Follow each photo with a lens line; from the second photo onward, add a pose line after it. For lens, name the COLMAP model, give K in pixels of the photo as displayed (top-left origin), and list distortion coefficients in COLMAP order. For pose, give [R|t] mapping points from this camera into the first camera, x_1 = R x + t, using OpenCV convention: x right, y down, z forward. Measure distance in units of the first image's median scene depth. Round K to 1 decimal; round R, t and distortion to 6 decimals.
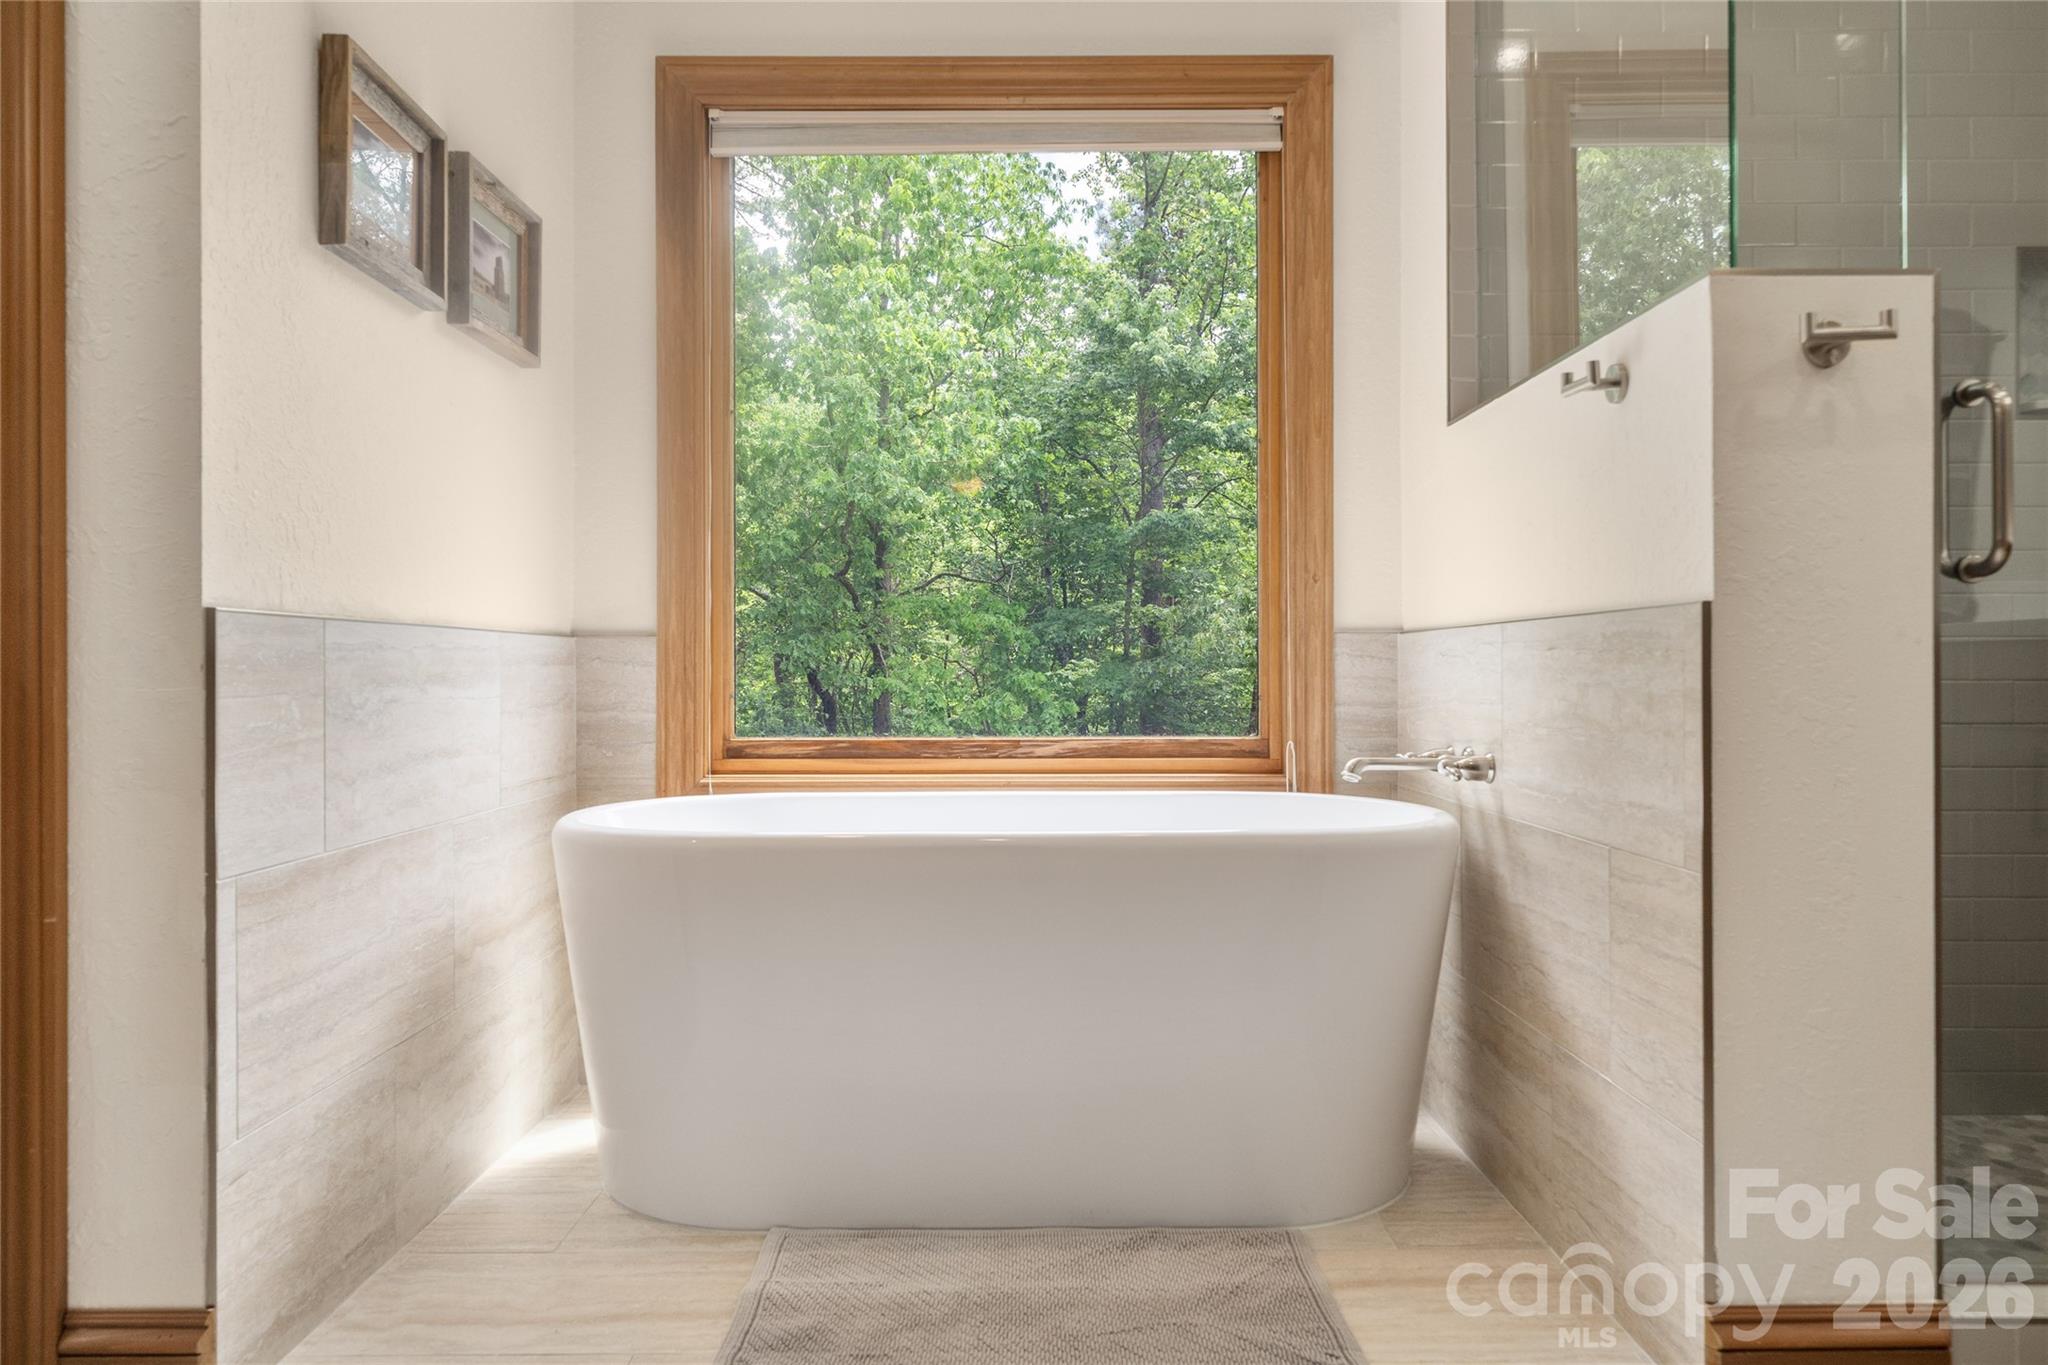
lens RADIAL K [[1393.9, 0, 1025.5], [0, 1393.9, 672.8], [0, 0, 1]] dist [0.017054, 0.000032]
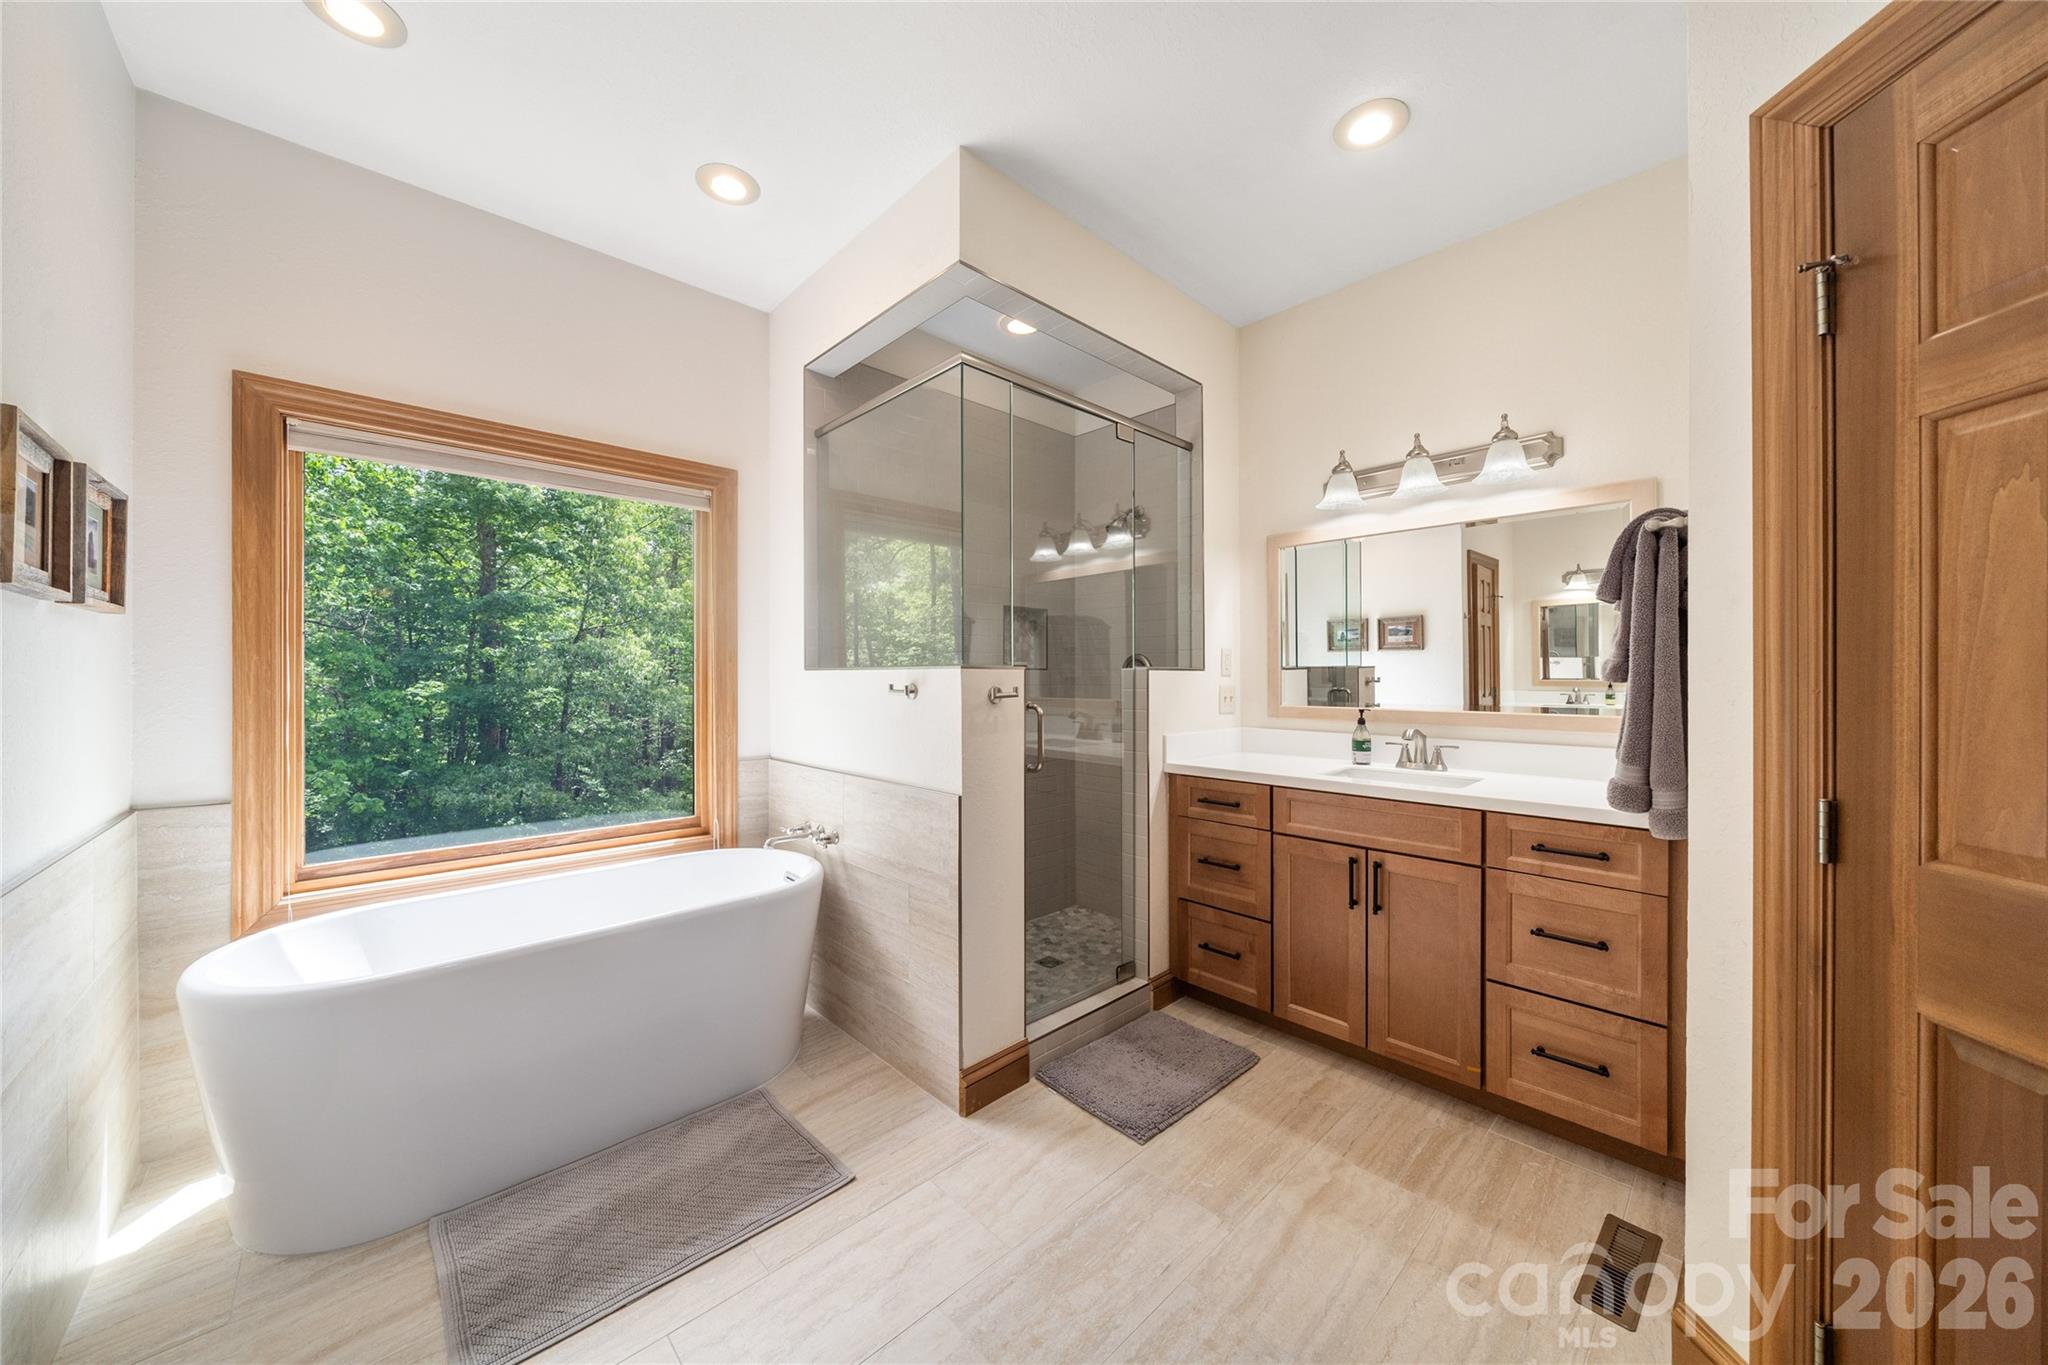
lens RADIAL K [[705.1, 0, 1015.2], [0, 705.1, 677.7], [0, 0, 1]] dist [-0.001867, -0.000036]
pose [[0.730935, 0.001325, 0.682446, -0.214144], [-0.002049, 0.999998, 0.000253, -0.180510], [-0.682444, -0.001583, 0.730936, -0.005582]]
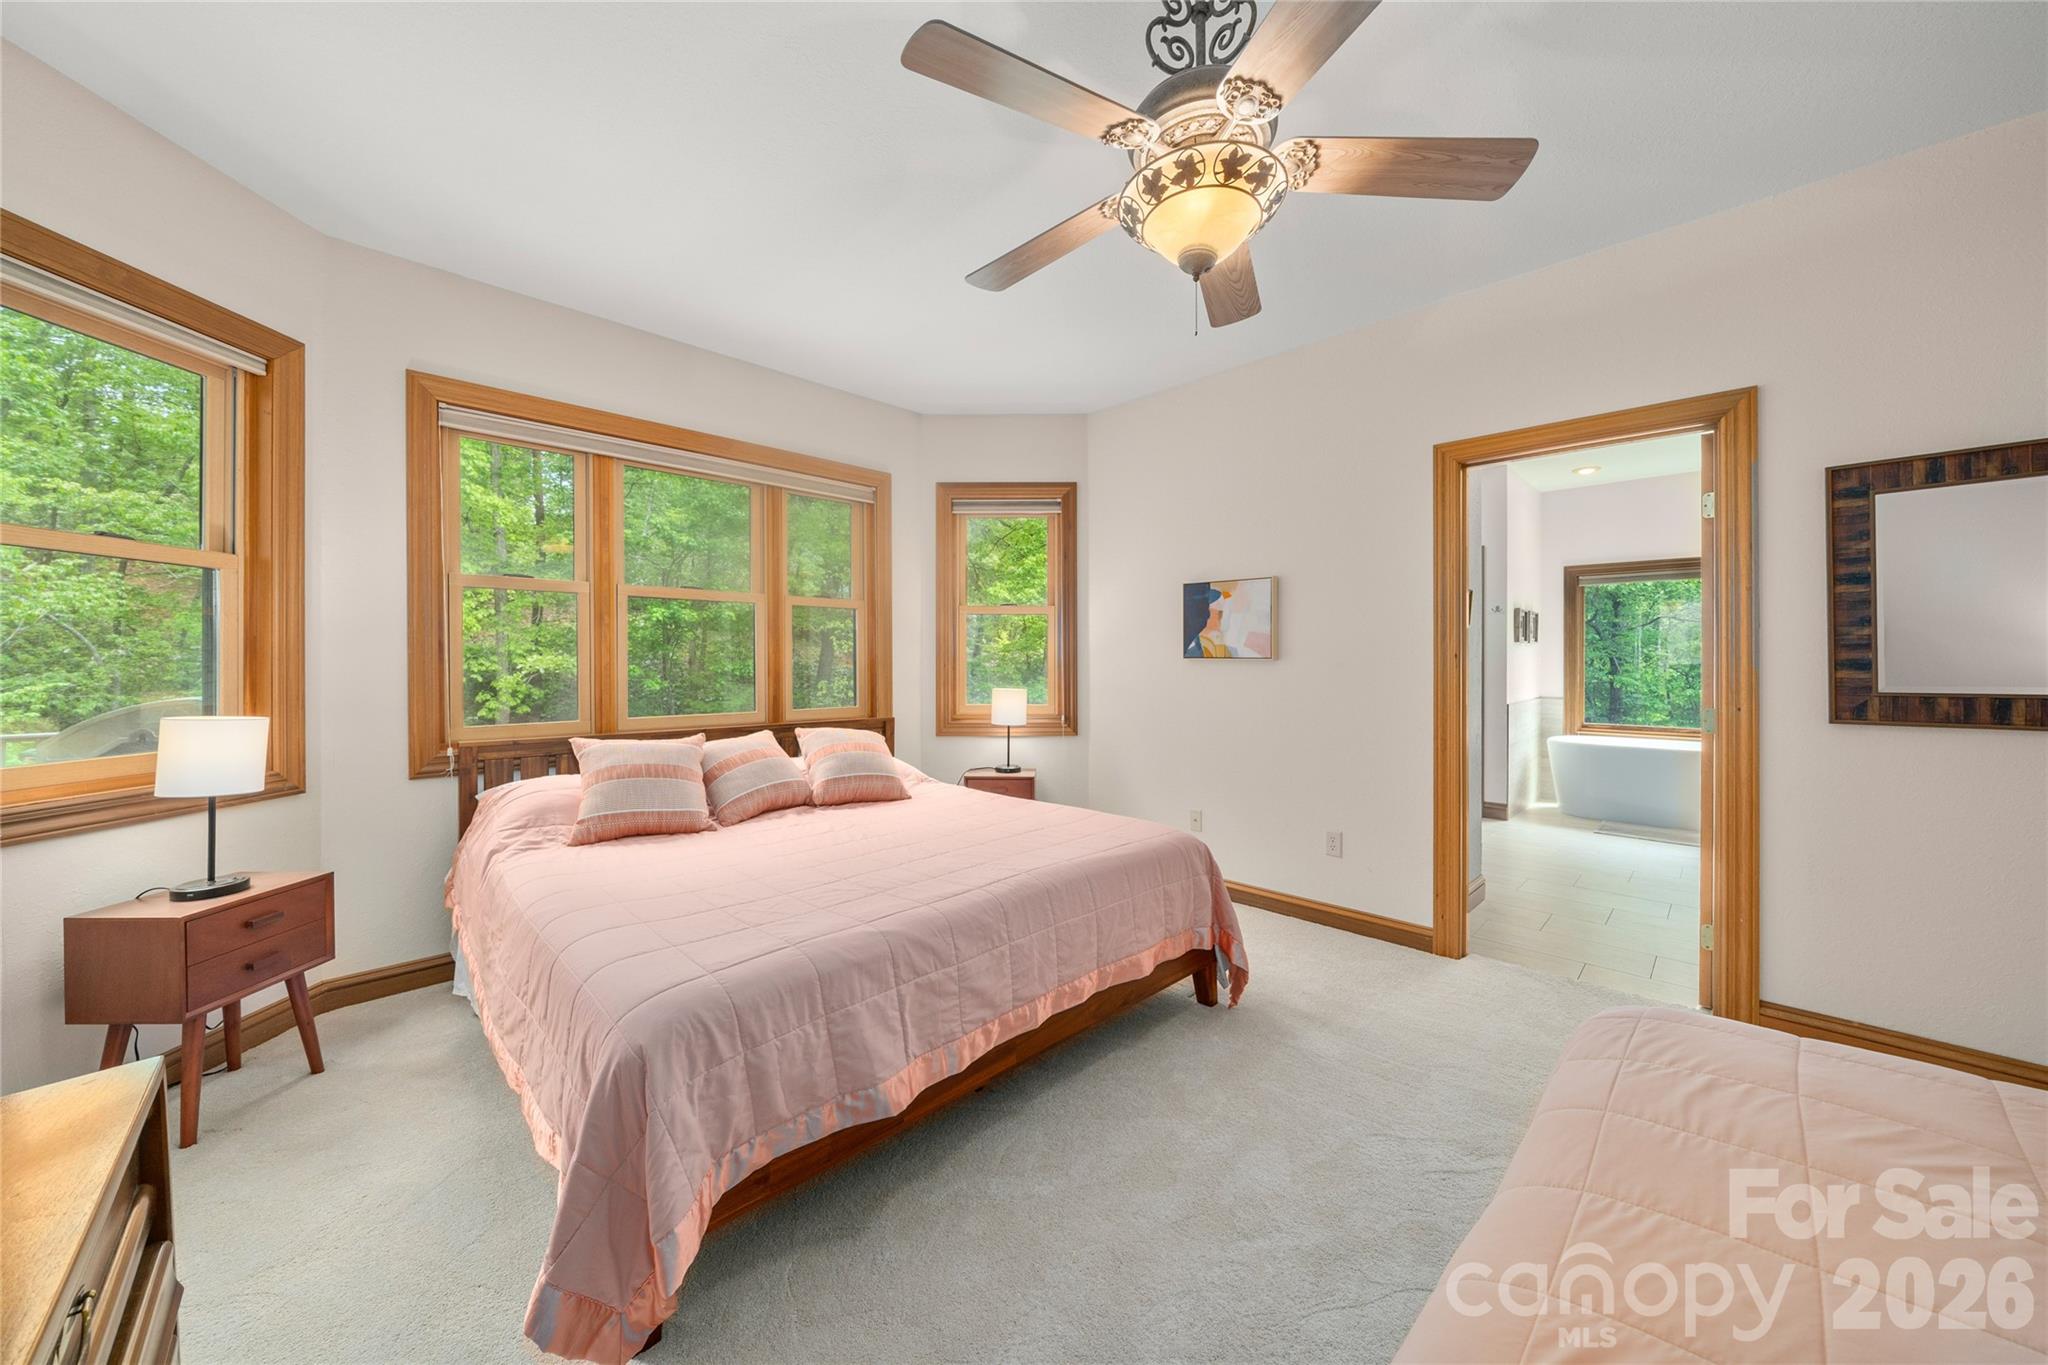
lens RADIAL K [[711.1, 0, 1021.5], [0, 711.1, 663.6], [0, 0, 1]] dist [-0.000202, 0.000003]
pose [[0.699356, 0.006026, -0.714749, 0.171125], [-0.002367, 0.999979, 0.006115, -0.178660], [0.714770, -0.002585, 0.699355, -2.163048]]
